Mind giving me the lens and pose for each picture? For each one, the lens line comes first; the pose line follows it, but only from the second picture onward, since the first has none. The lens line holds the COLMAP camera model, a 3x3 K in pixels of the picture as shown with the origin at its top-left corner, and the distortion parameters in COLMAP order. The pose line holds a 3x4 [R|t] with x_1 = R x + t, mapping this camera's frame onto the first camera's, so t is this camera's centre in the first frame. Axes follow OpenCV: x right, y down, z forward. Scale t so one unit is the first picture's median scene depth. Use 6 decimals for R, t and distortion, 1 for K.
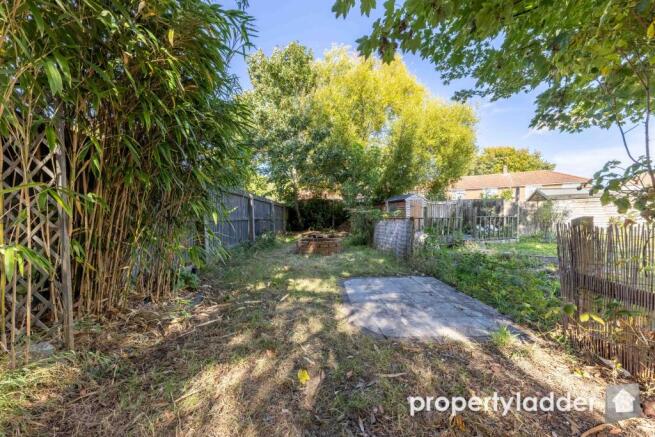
lens RADIAL K [[227.8, 0, 326.4], [0, 227.8, 214.9], [0, 0, 1]] dist [0.007056, -0.000438]
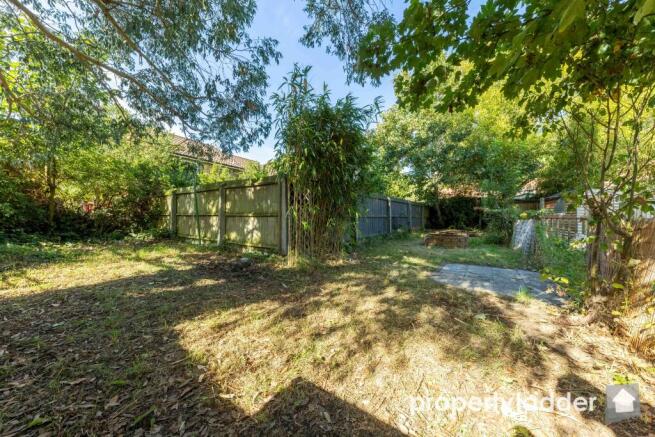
lens RADIAL K [[227.8, 0, 327.2], [0, 227.8, 216.5], [0, 0, 1]] dist [0.007056, -0.000438]
pose [[0.801643, 0.020306, -0.597458, 0.160168], [-0.009901, 0.999737, 0.020694, -0.004651], [0.597721, -0.010674, 0.801633, -0.251383]]
